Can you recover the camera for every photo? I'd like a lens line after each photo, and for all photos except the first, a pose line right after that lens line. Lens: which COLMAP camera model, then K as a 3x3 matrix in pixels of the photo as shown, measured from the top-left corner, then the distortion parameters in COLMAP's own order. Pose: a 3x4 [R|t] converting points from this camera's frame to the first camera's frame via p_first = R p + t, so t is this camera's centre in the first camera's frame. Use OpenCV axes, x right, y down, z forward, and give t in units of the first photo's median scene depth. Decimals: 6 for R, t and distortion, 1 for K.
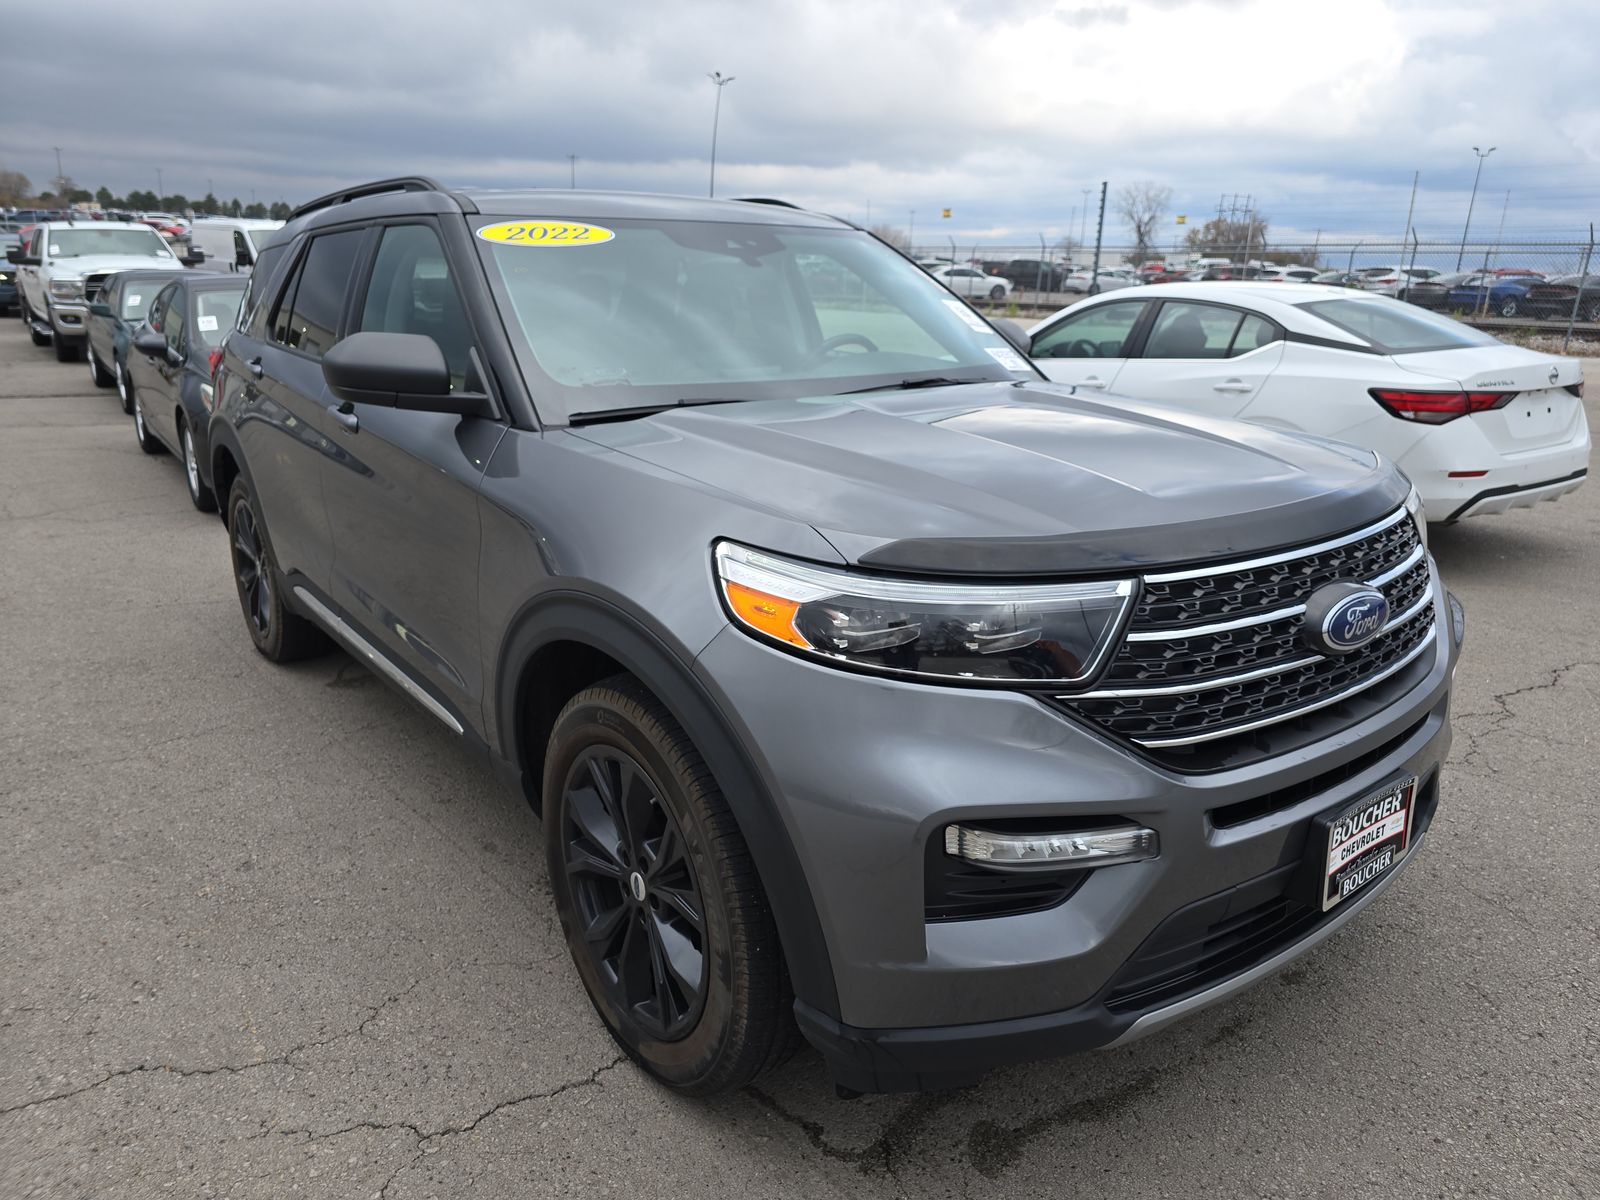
lens RADIAL K [[1088.8, 0, 804.2], [0, 1088.8, 603.4], [0, 0, 1]] dist [0.048502, -0.047163]
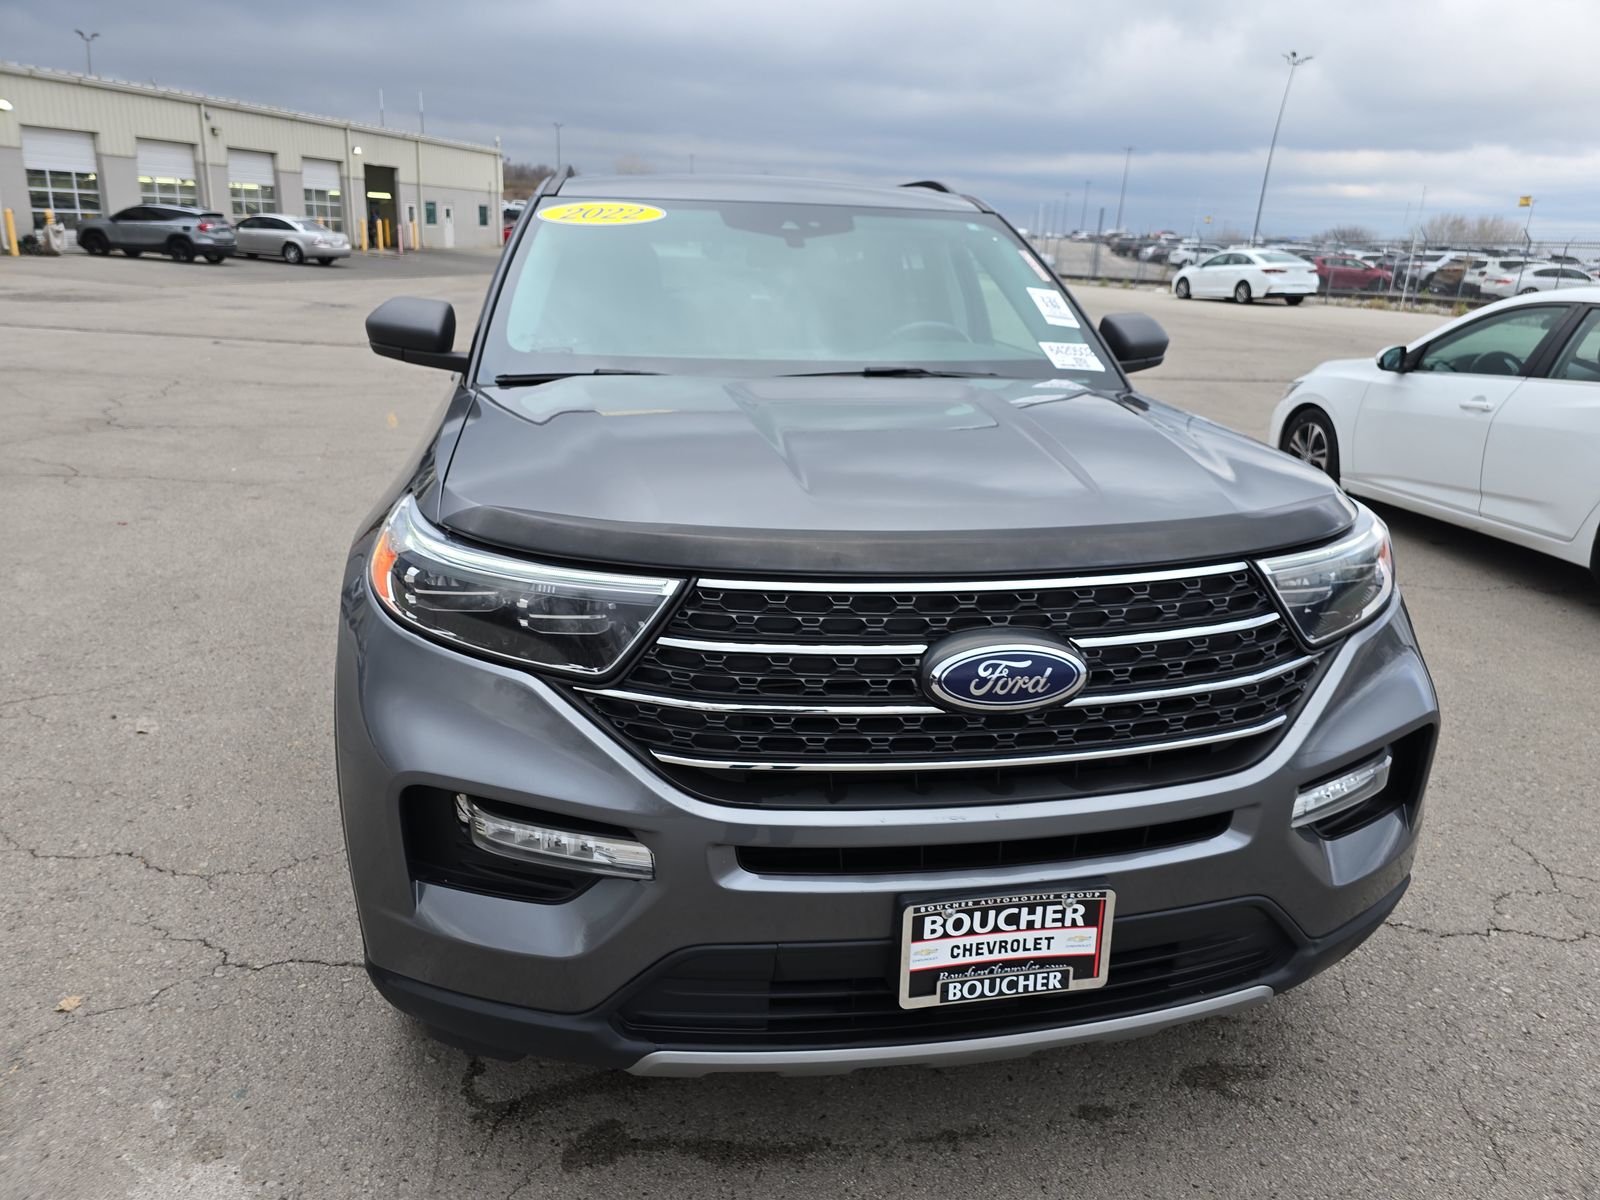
lens RADIAL K [[1080.6, 0, 800.0], [0, 1080.6, 600.0], [0, 0, 1]] dist [0.045305, -0.046123]
pose [[0.888603, 0.152508, -0.432582, 0.748797], [-0.150409, 0.987842, 0.039299, -0.053255], [0.433316, 0.030143, 0.900738, 0.213044]]
